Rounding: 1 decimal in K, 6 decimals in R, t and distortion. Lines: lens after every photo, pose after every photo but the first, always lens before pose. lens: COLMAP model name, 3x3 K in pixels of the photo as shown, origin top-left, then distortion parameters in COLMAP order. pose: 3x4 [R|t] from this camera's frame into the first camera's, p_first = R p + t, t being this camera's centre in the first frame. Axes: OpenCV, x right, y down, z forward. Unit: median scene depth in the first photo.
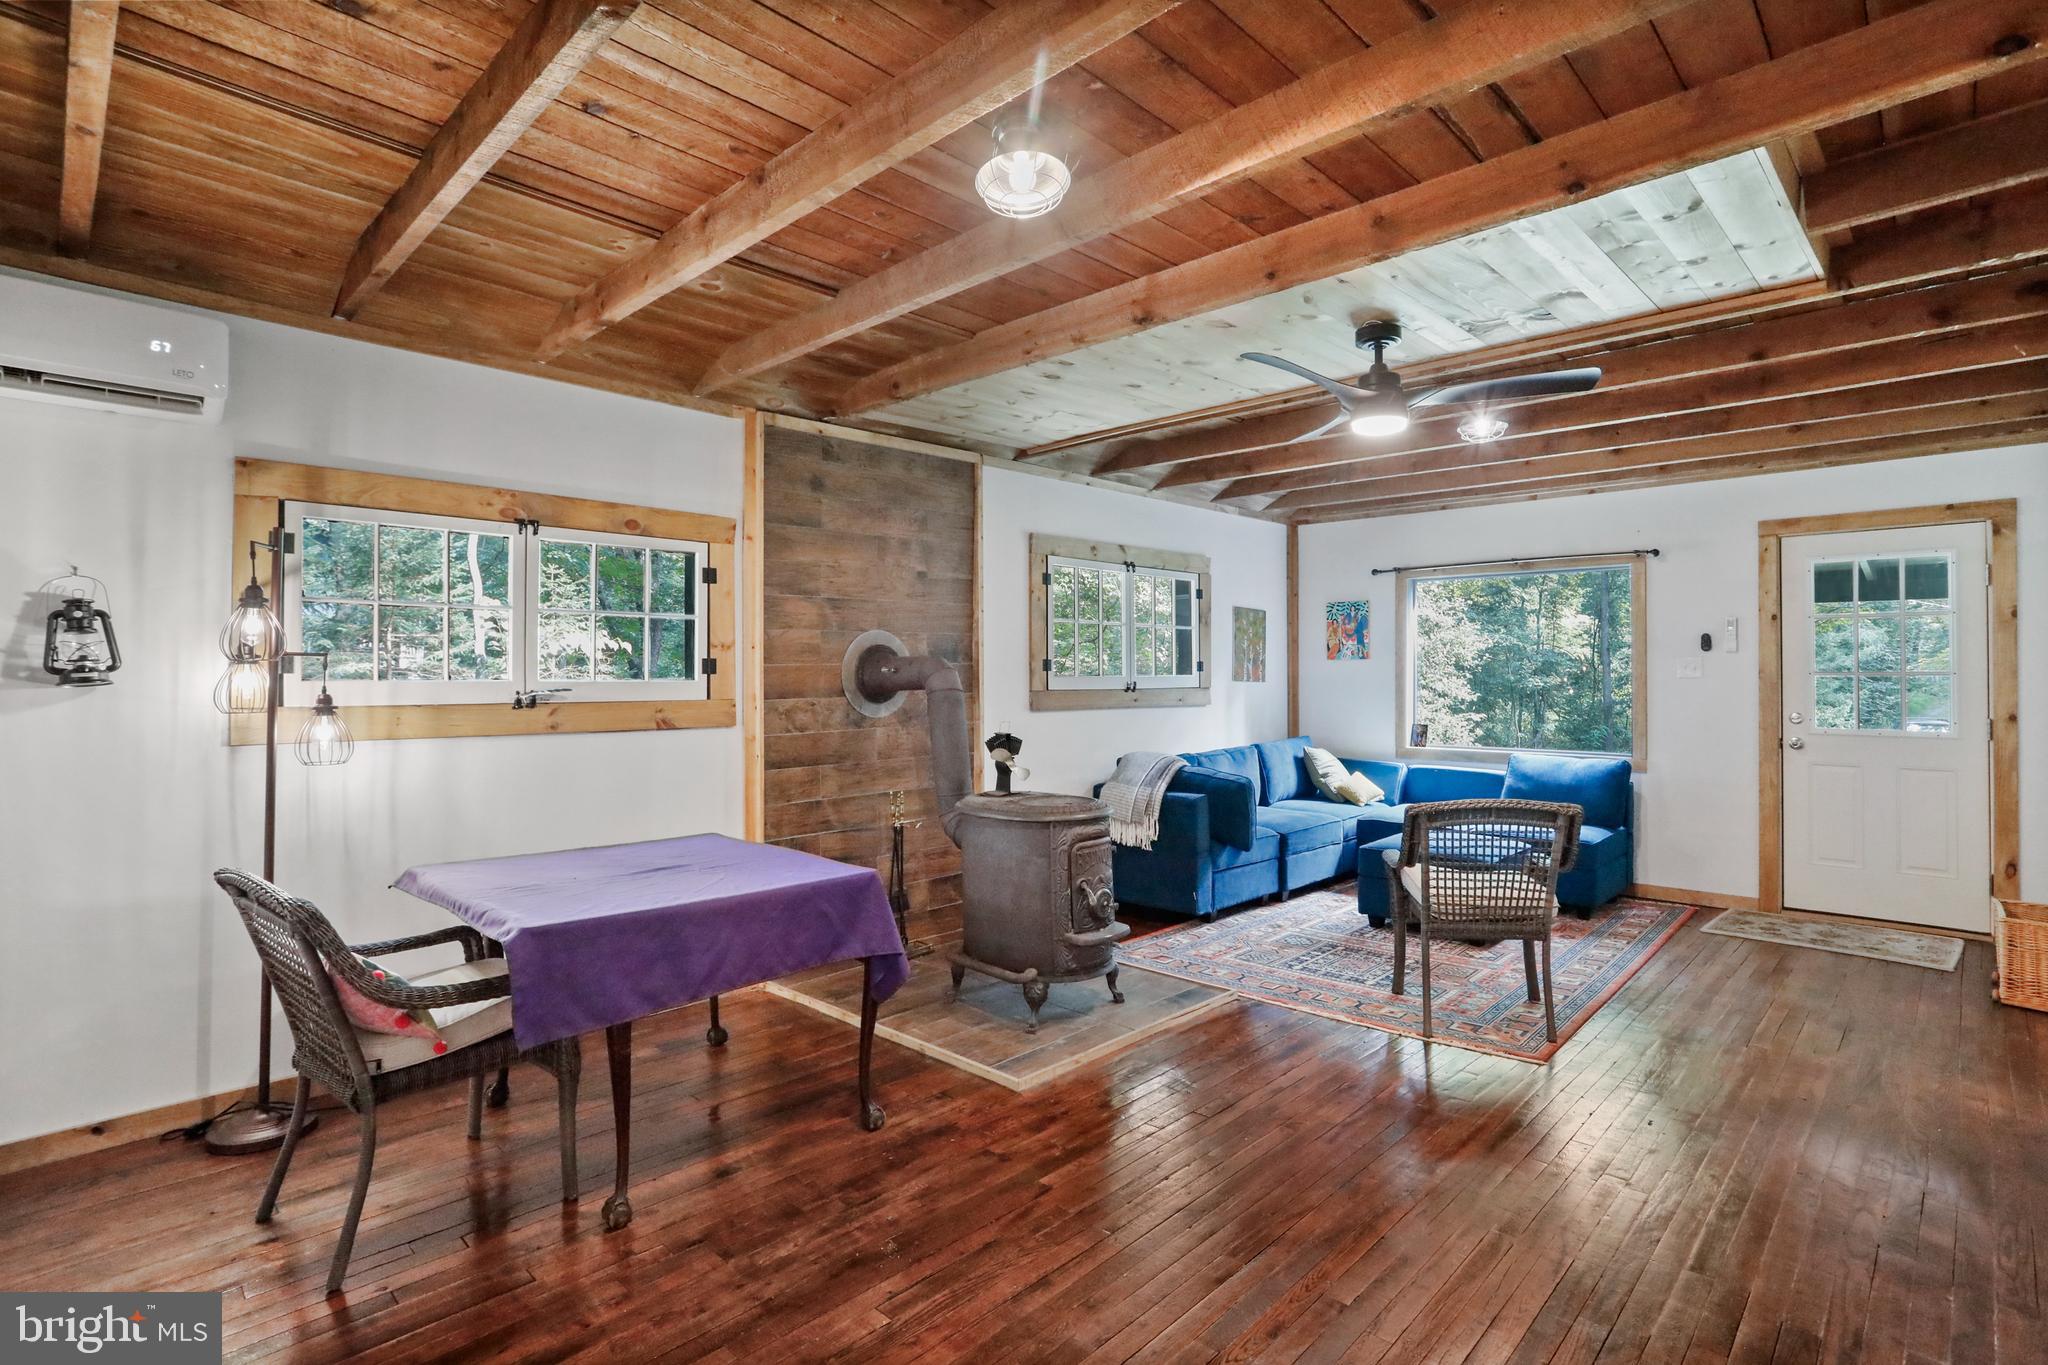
lens RADIAL K [[991.8, 0, 1024.2], [0, 991.8, 664.6], [0, 0, 1]] dist [-0.065978, 0.035913]
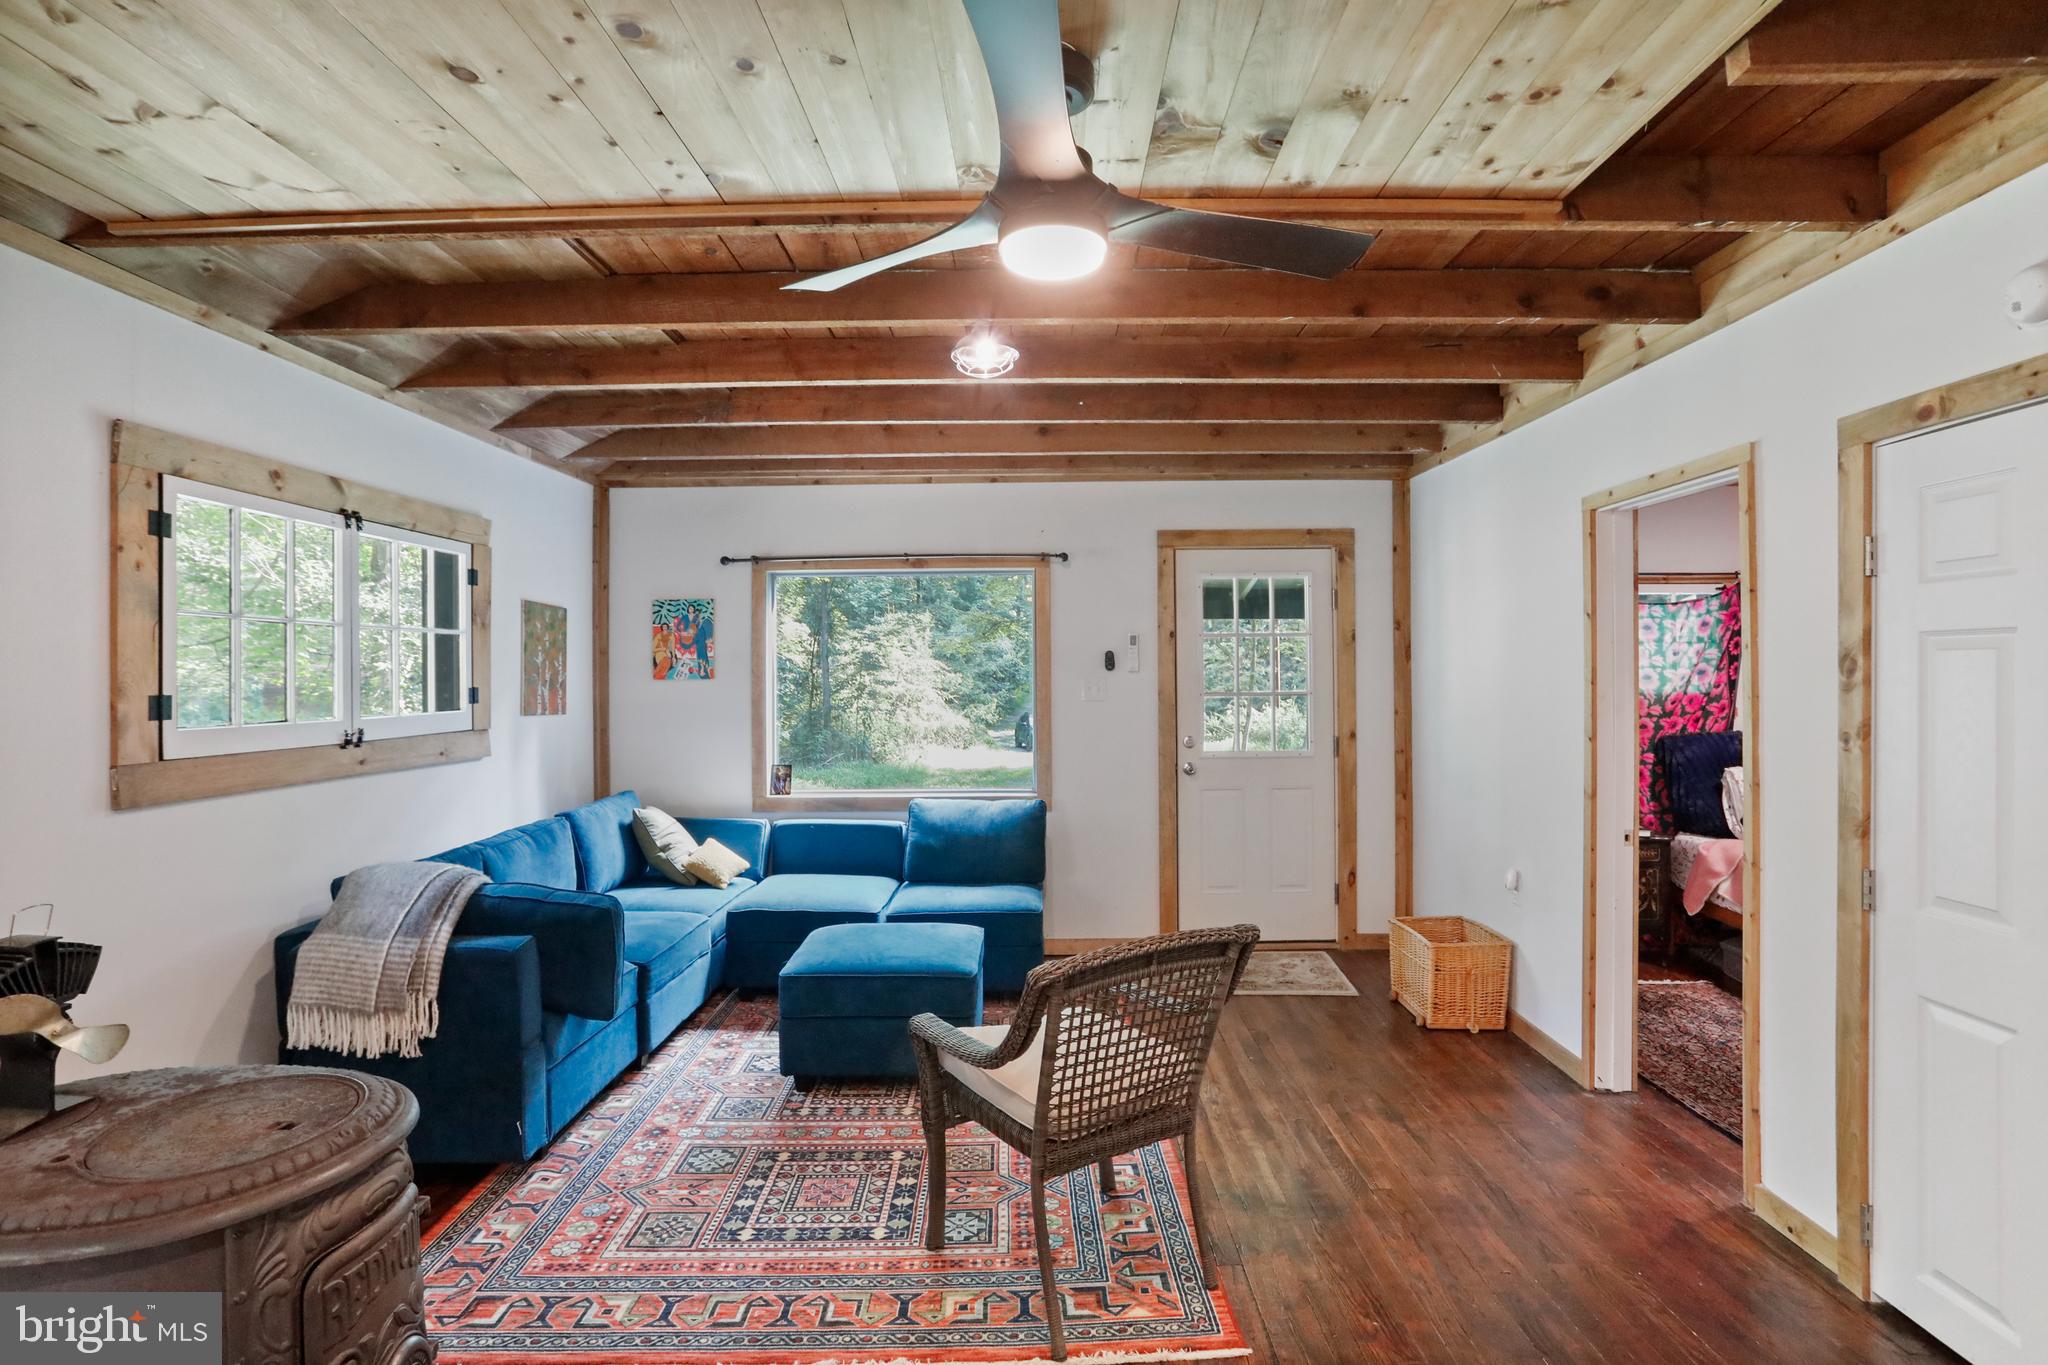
lens RADIAL K [[1016.3, 0, 1019.9], [0, 1016.3, 660.6], [0, 0, 1]] dist [-0.066247, 0.039624]
pose [[0.721975, 0.002281, 0.691915, -0.007148], [0.003026, 0.999975, -0.006455, -0.018303], [-0.691912, 0.006754, 0.721950, 0.398303]]
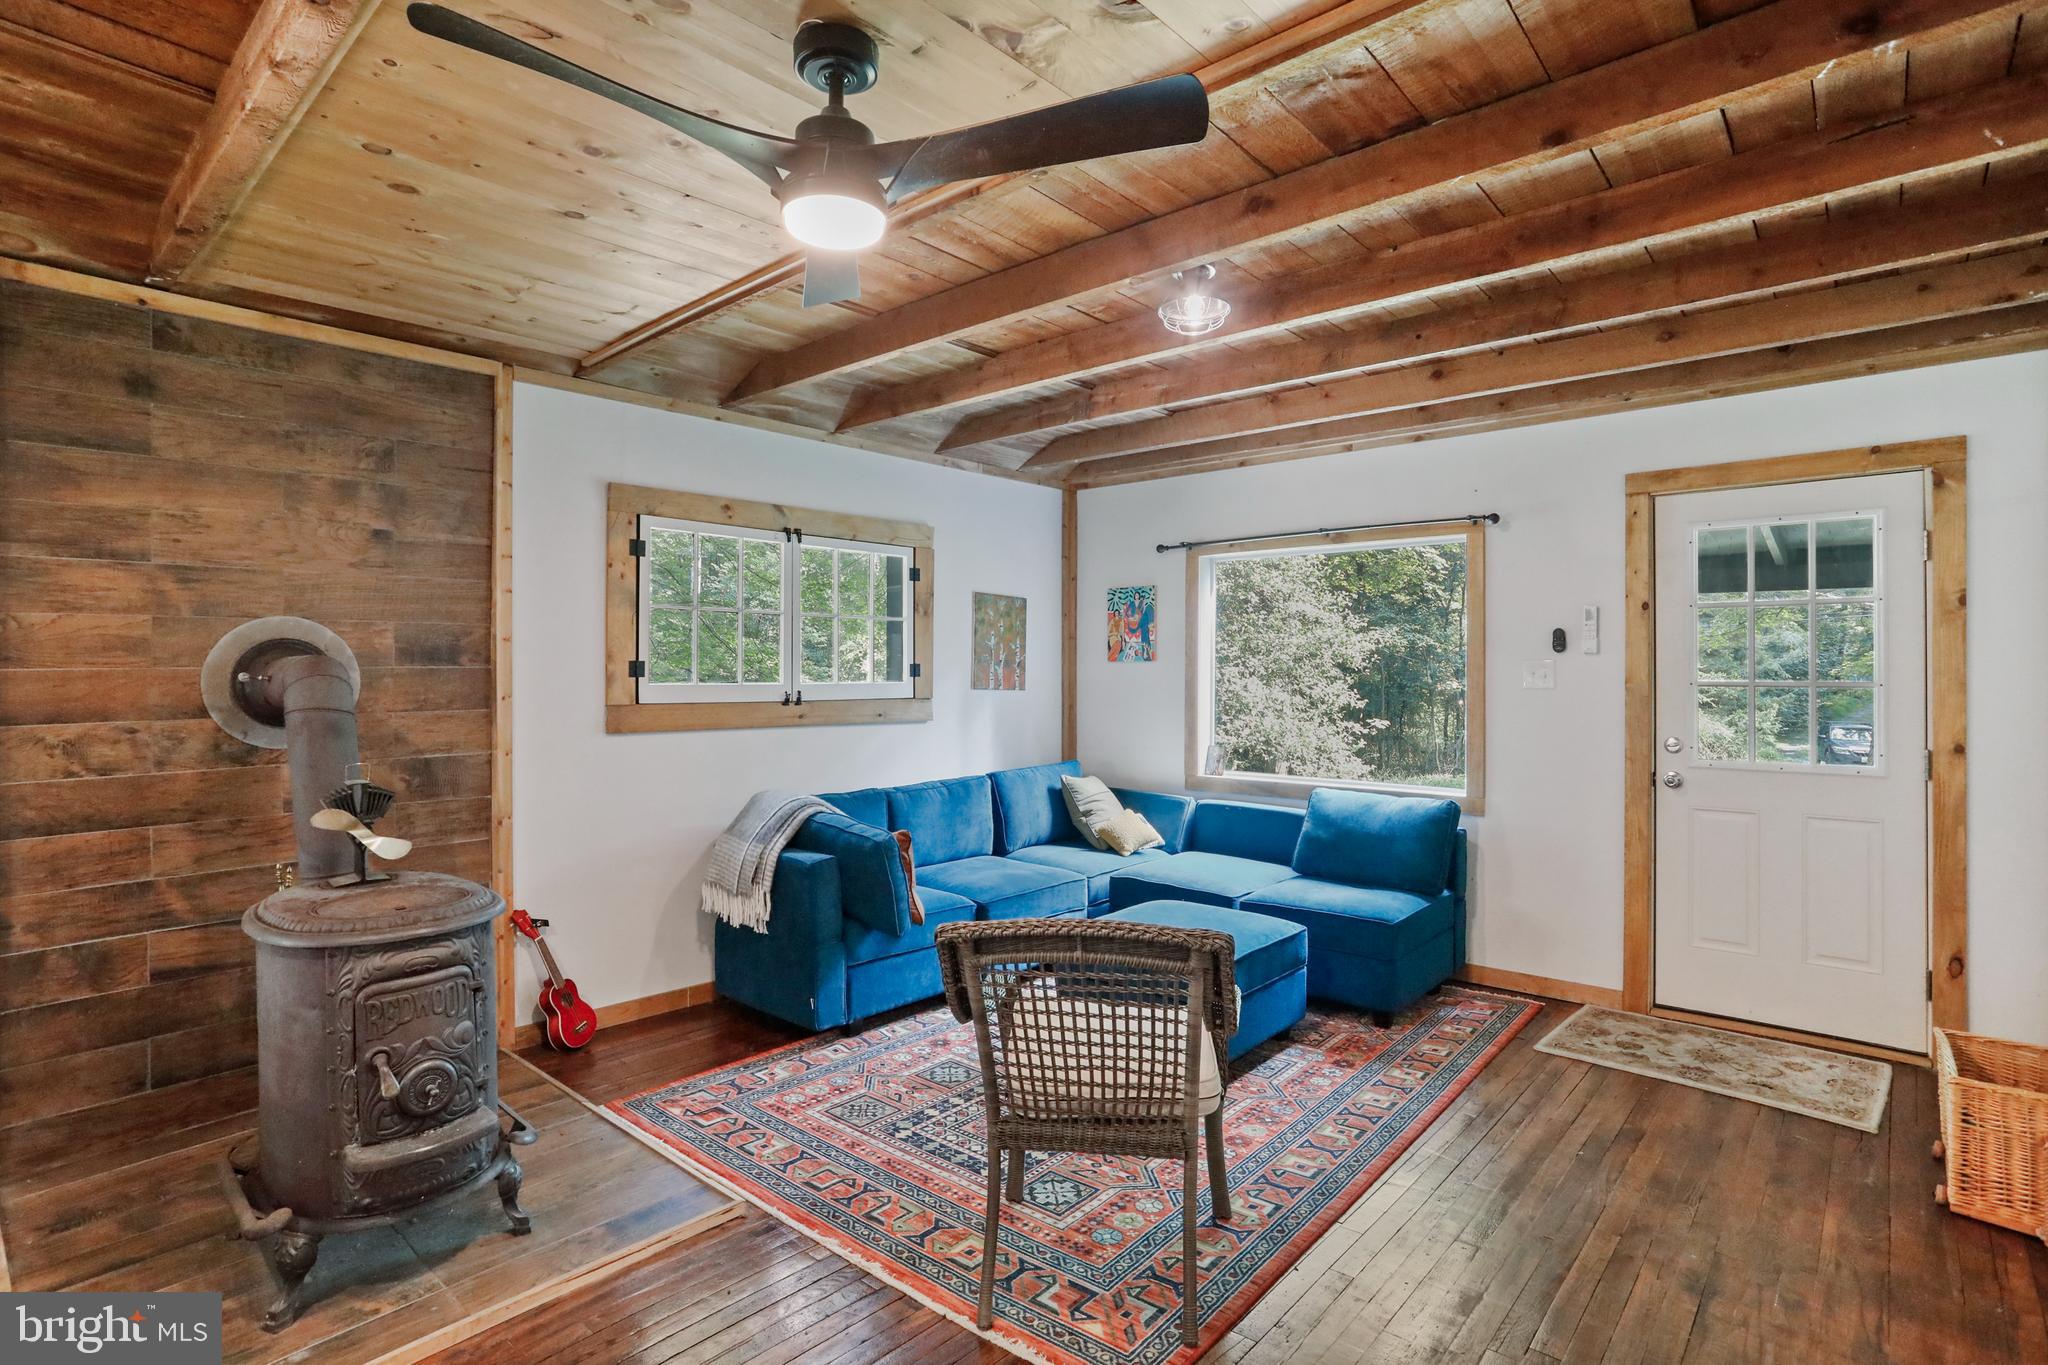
lens RADIAL K [[1001.3, 0, 1024.2], [0, 1001.3, 666.3], [0, 0, 1]] dist [-0.072272, 0.044310]
pose [[0.998761, 0.003031, 0.049679, 0.276097], [-0.003144, 0.999993, 0.002203, -0.003969], [-0.049672, -0.002356, 0.998763, 0.289522]]
